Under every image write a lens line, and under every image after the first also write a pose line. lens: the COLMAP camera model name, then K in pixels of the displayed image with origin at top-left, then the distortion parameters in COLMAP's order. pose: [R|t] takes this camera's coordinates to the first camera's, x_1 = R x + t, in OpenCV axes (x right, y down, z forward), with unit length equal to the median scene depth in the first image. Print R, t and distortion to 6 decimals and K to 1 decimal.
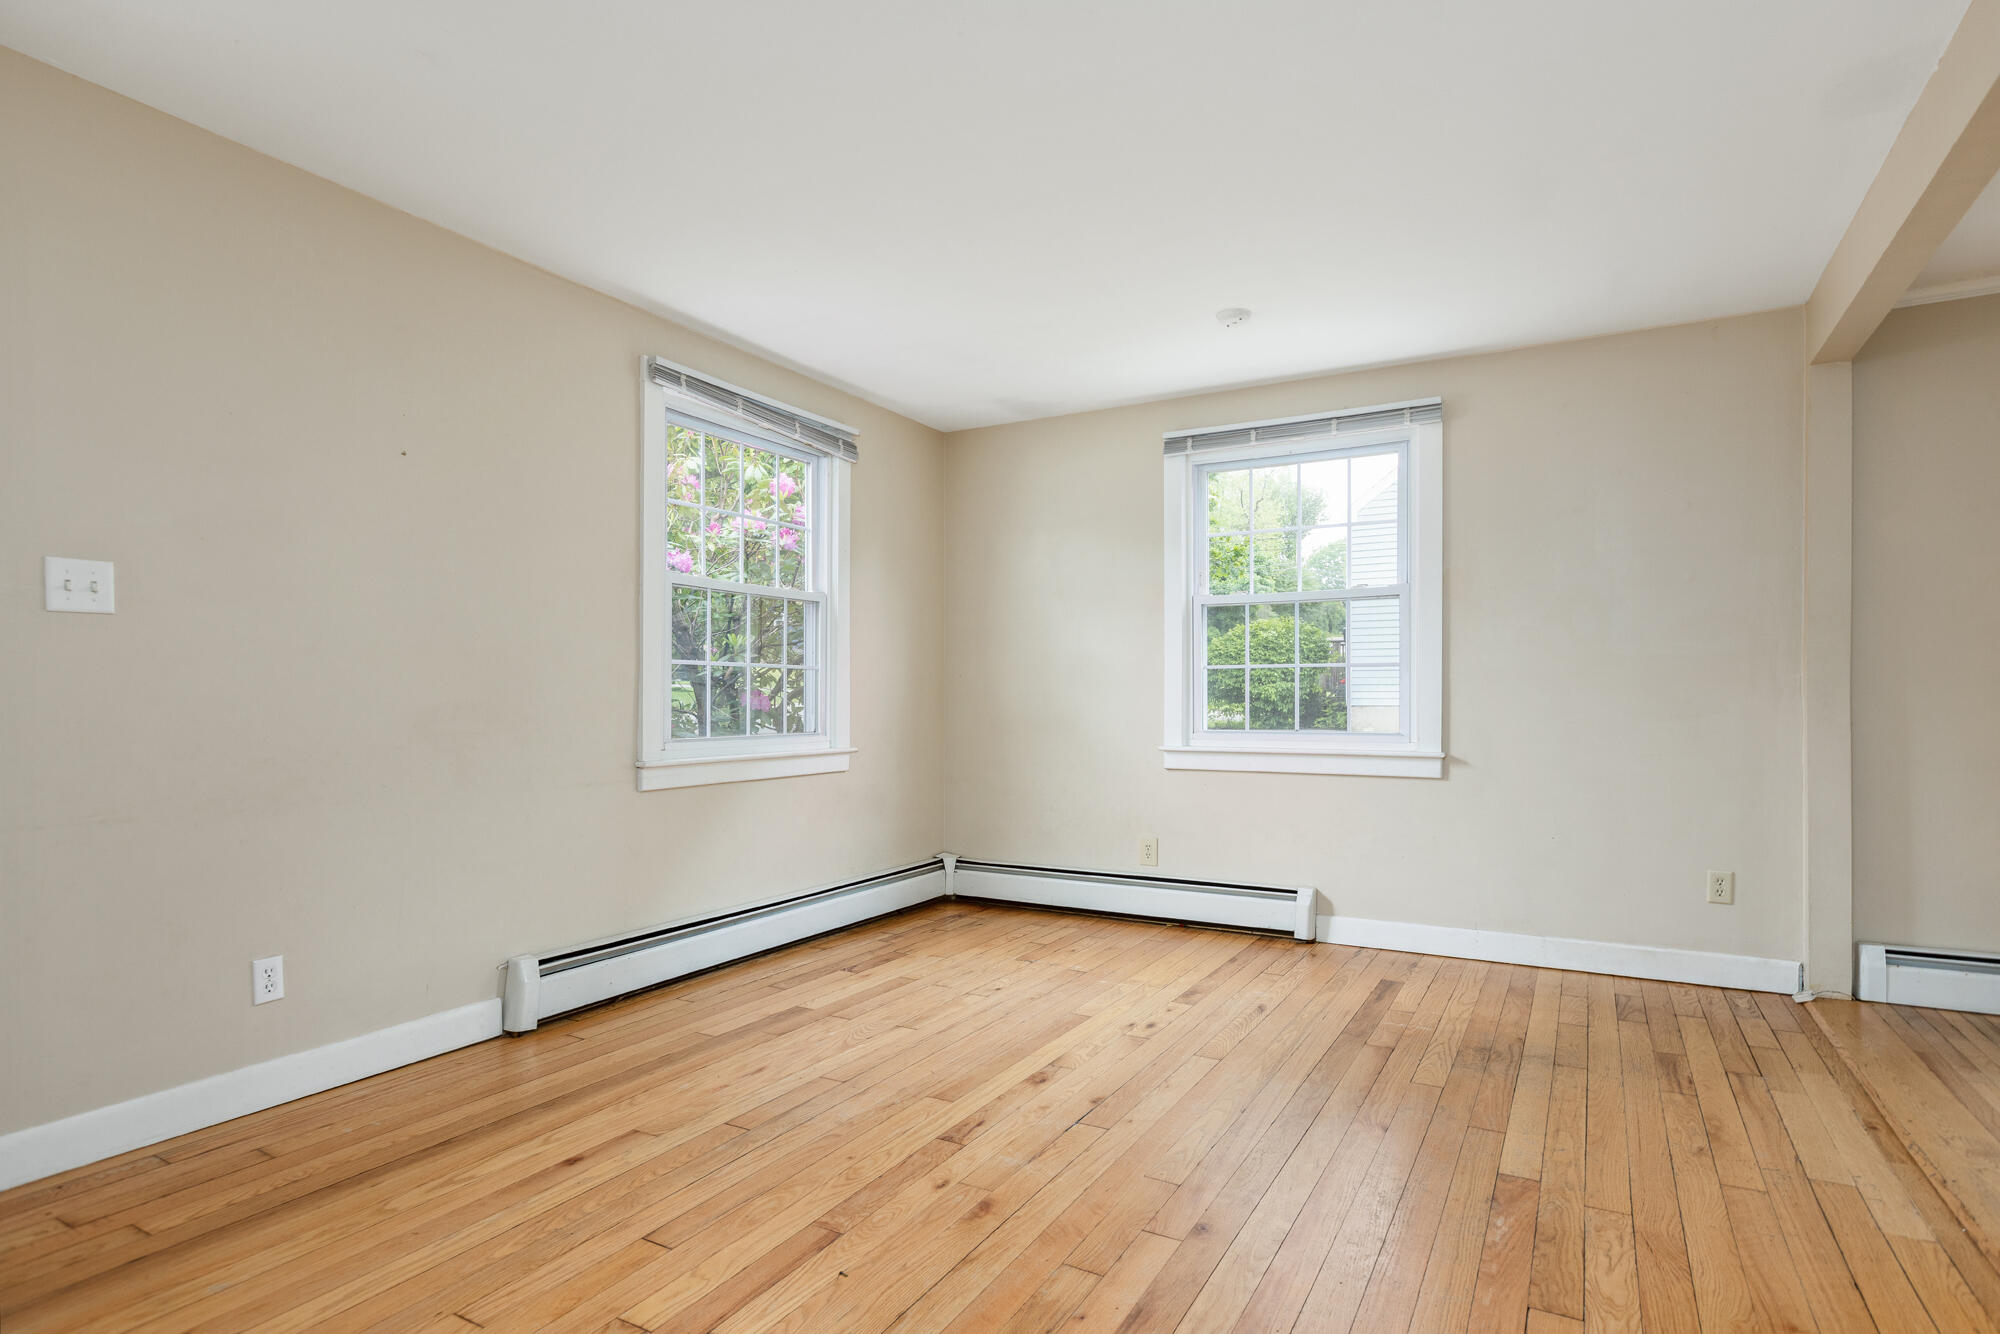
lens RADIAL K [[1038.8, 0, 997.9], [0, 1038.8, 705.0], [0, 0, 1]] dist [0.000571, -0.000430]
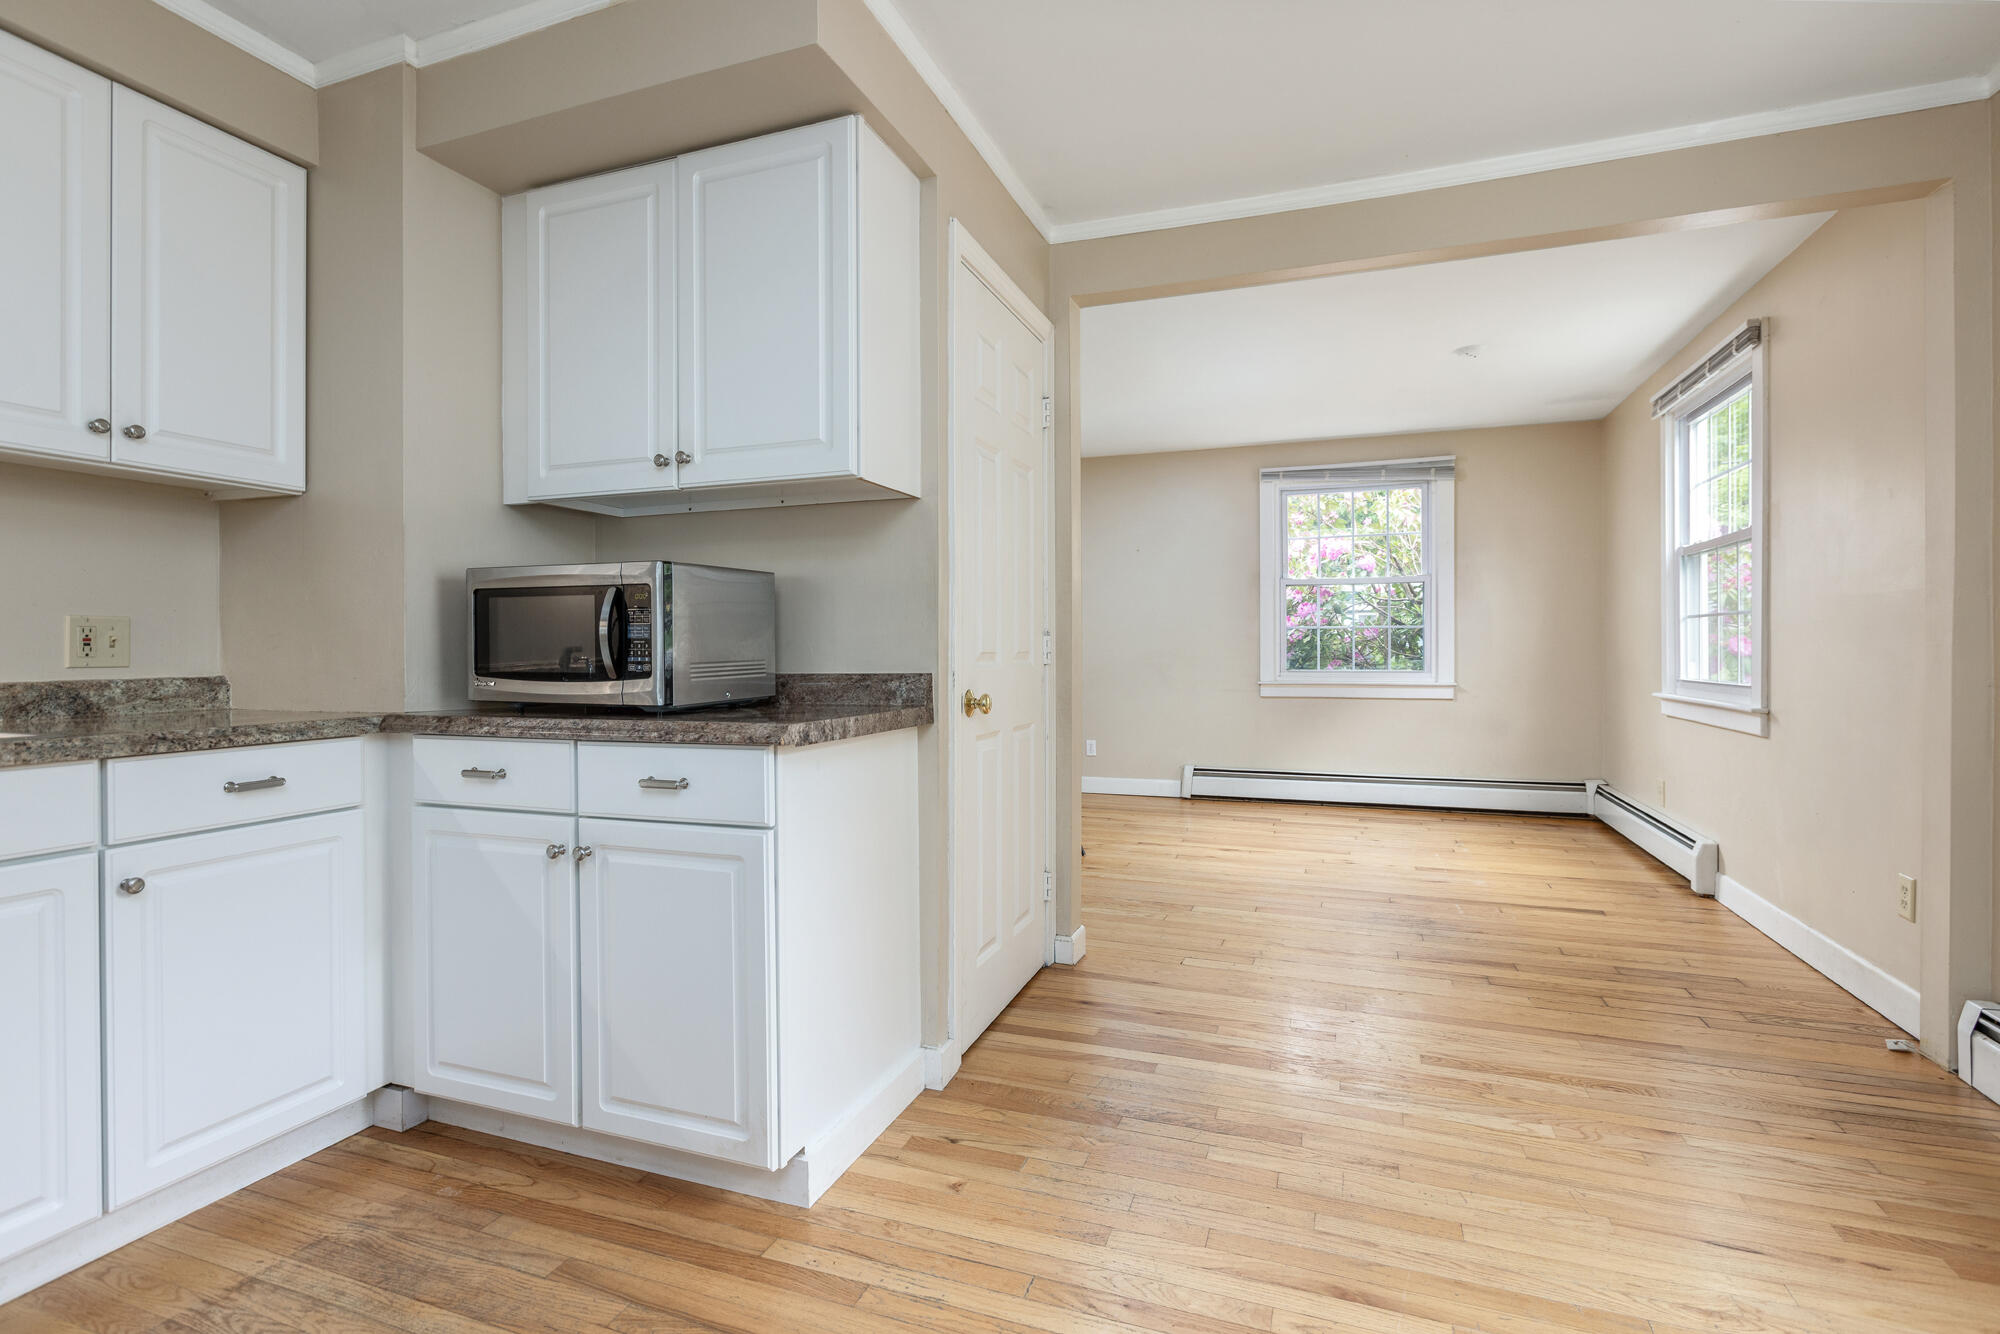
lens RADIAL K [[948.6, 0, 1000.0], [0, 948.6, 667.0], [0, 0, 1]] dist [-0.000175, 0.000026]
pose [[0.163613, 0.020247, -0.986317, 1.136280], [-0.003133, 0.999795, 0.020004, -0.004287], [0.986520, -0.000182, 0.163643, 0.209133]]
